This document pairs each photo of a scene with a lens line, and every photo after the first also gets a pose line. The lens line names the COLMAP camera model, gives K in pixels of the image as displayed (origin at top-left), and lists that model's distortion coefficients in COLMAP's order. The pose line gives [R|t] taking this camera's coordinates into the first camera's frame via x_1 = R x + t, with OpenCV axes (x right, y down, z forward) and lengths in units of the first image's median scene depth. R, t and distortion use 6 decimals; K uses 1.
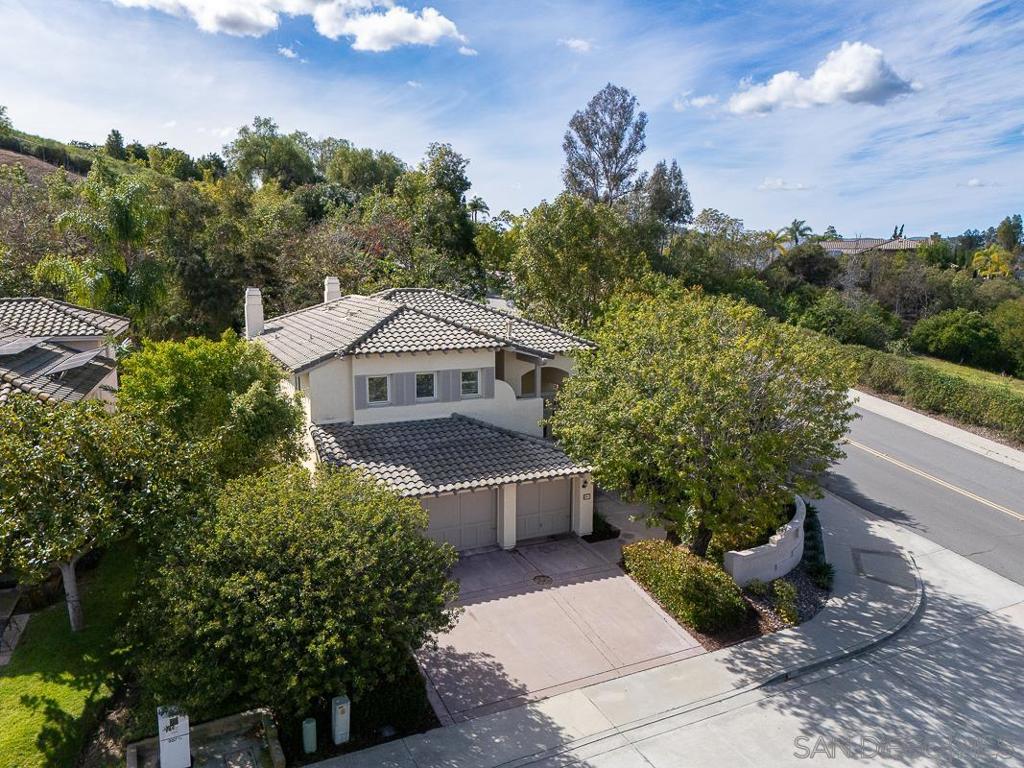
lens RADIAL K [[749.9, 0, 510.6], [0, 749.9, 378.7], [0, 0, 1]] dist [0.073578, -0.063763]
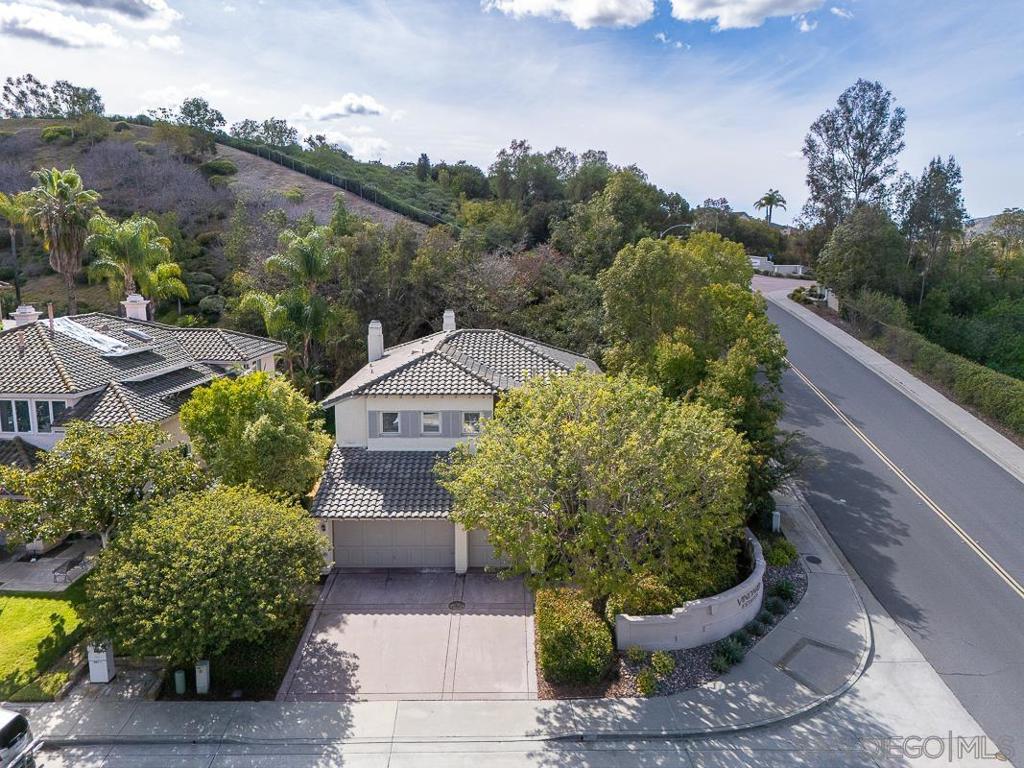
lens RADIAL K [[749.9, 0, 510.6], [0, 749.9, 378.7], [0, 0, 1]] dist [0.073578, -0.063763]
pose [[0.903208, 0.075060, -0.422588, 0.569137], [-0.066353, 0.997172, 0.035299, -0.126277], [0.424042, -0.003842, 0.905634, -0.020583]]
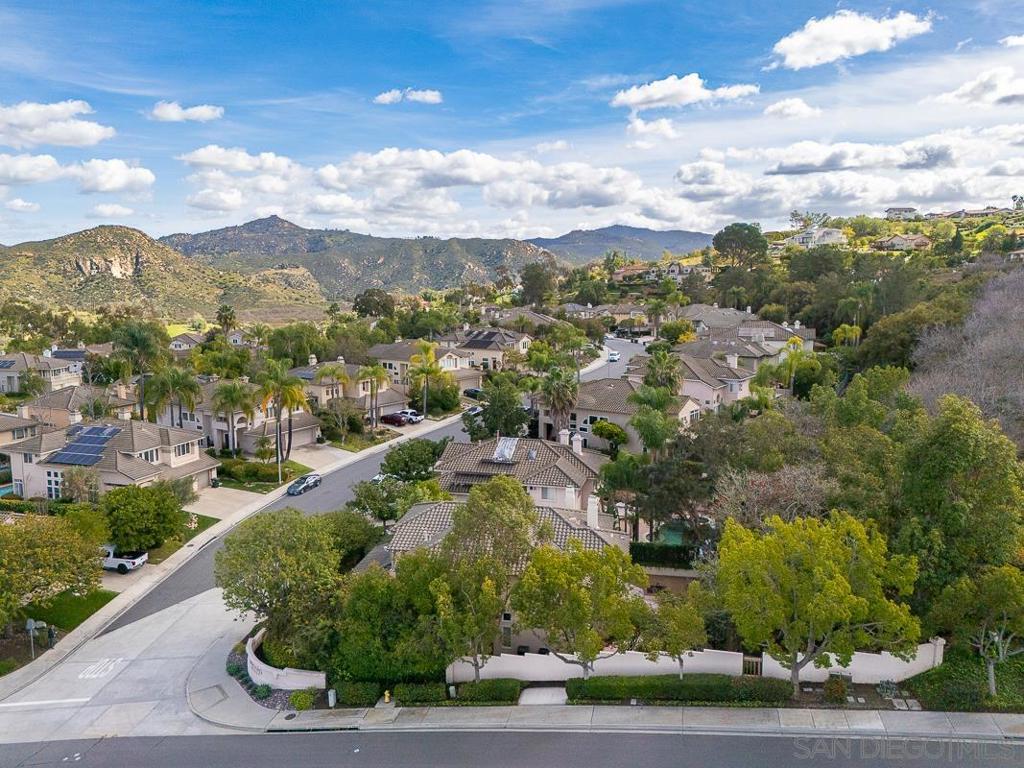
lens RADIAL K [[749.9, 0, 510.6], [0, 749.9, 378.7], [0, 0, 1]] dist [0.073578, -0.063763]
pose [[-0.576430, 0.104191, -0.810477, 1.592093], [-0.125816, 0.968694, 0.214014, -1.034526], [0.807402, 0.225335, -0.545276, 2.603256]]
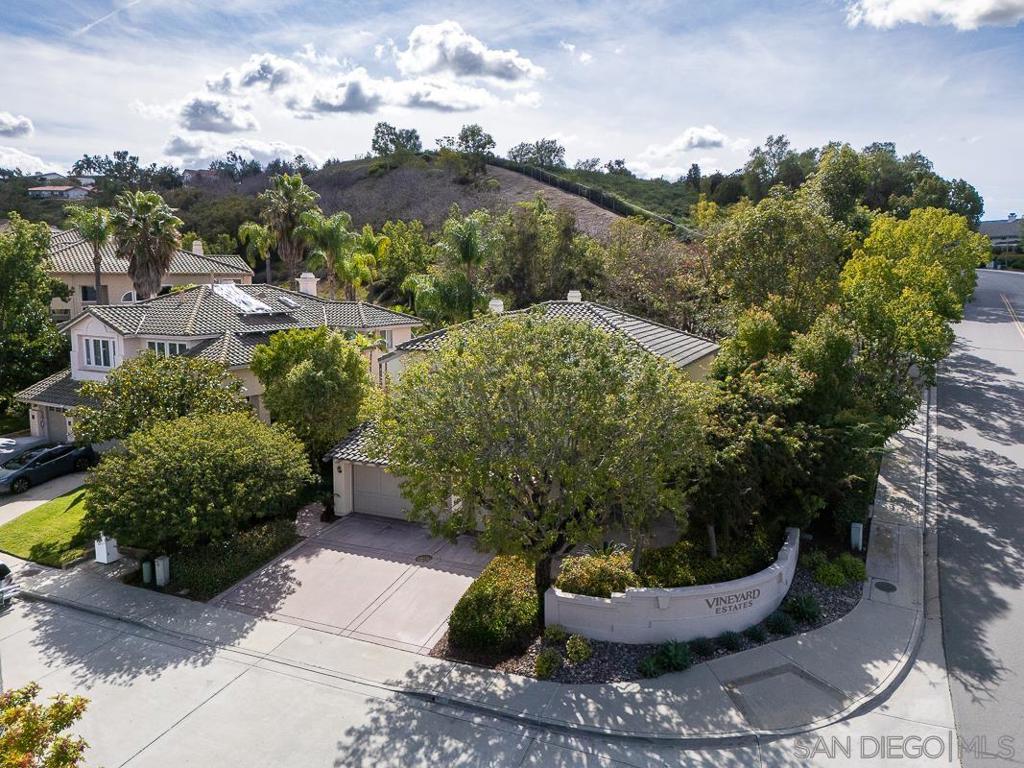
lens RADIAL K [[749.9, 0, 510.6], [0, 749.9, 378.7], [0, 0, 1]] dist [0.073578, -0.063763]
pose [[0.640943, 0.101587, -0.760836, 0.926778], [-0.117326, 0.992522, 0.033684, -0.050994], [0.758568, 0.067677, 0.648069, 0.342704]]
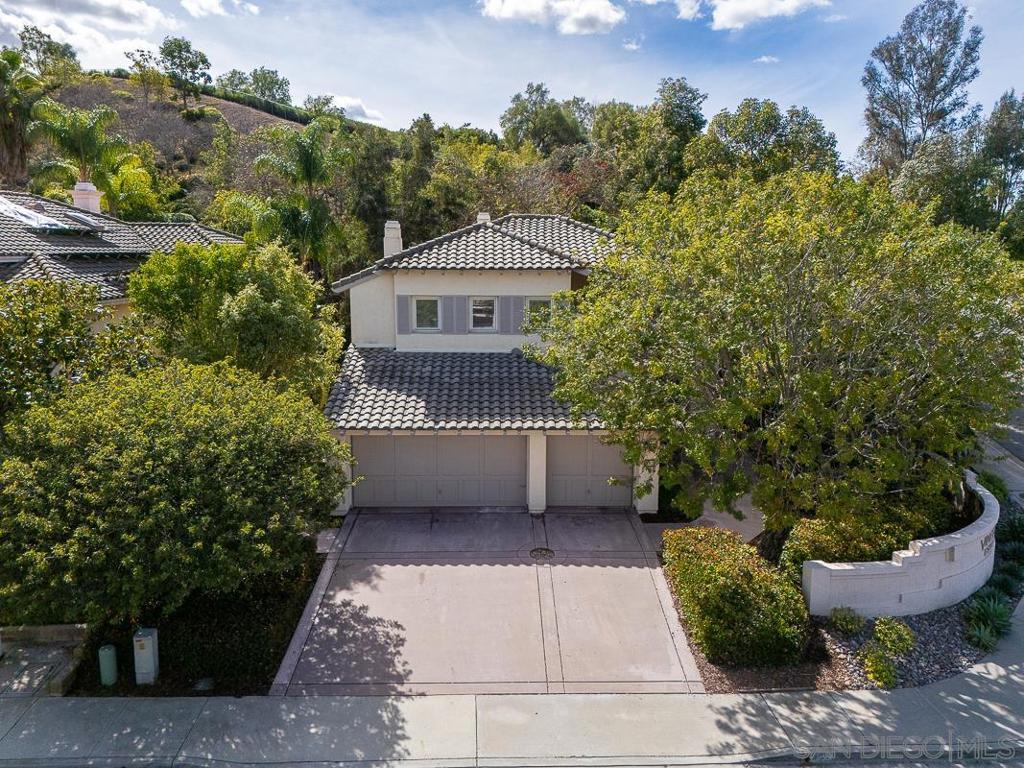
lens RADIAL K [[749.9, 0, 510.6], [0, 749.9, 378.7], [0, 0, 1]] dist [0.073578, -0.063763]
pose [[0.908204, 0.071199, -0.412427, 0.310756], [-0.064777, 0.997462, 0.029552, 0.064926], [0.413485, -0.000123, 0.910511, 0.273897]]
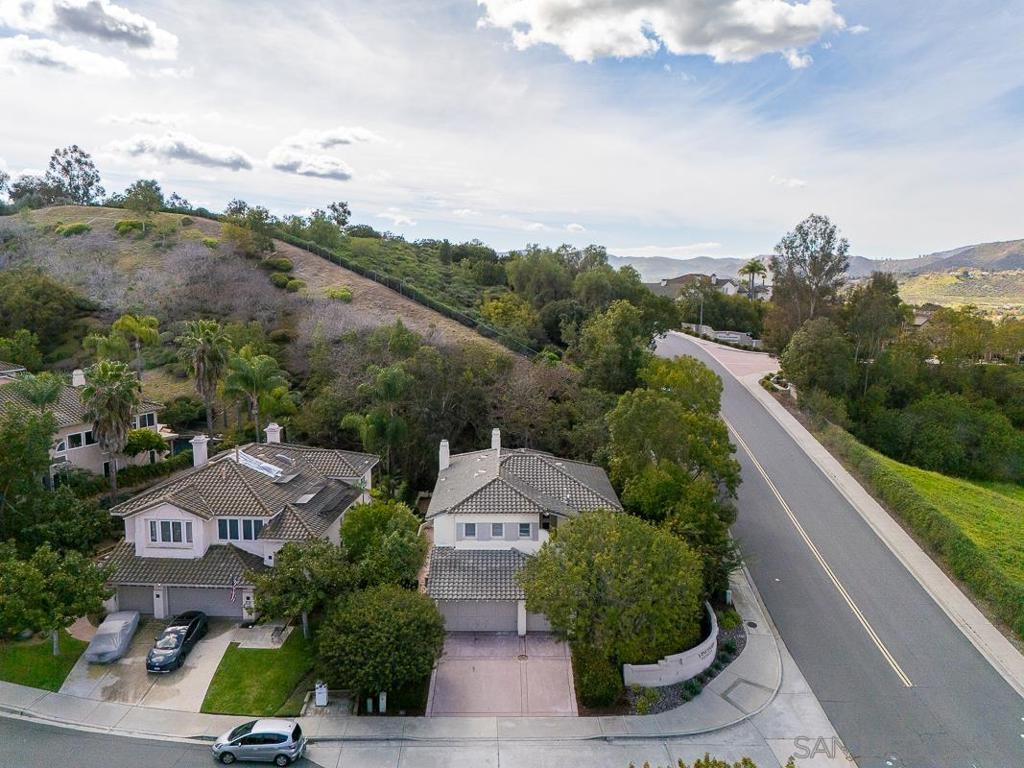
lens RADIAL K [[749.9, 0, 510.6], [0, 749.9, 378.7], [0, 0, 1]] dist [0.073578, -0.063763]
pose [[0.905400, 0.061726, -0.420049, 0.732620], [-0.066913, 0.997756, 0.002391, -0.406596], [0.419254, 0.025942, 0.907498, -0.696210]]
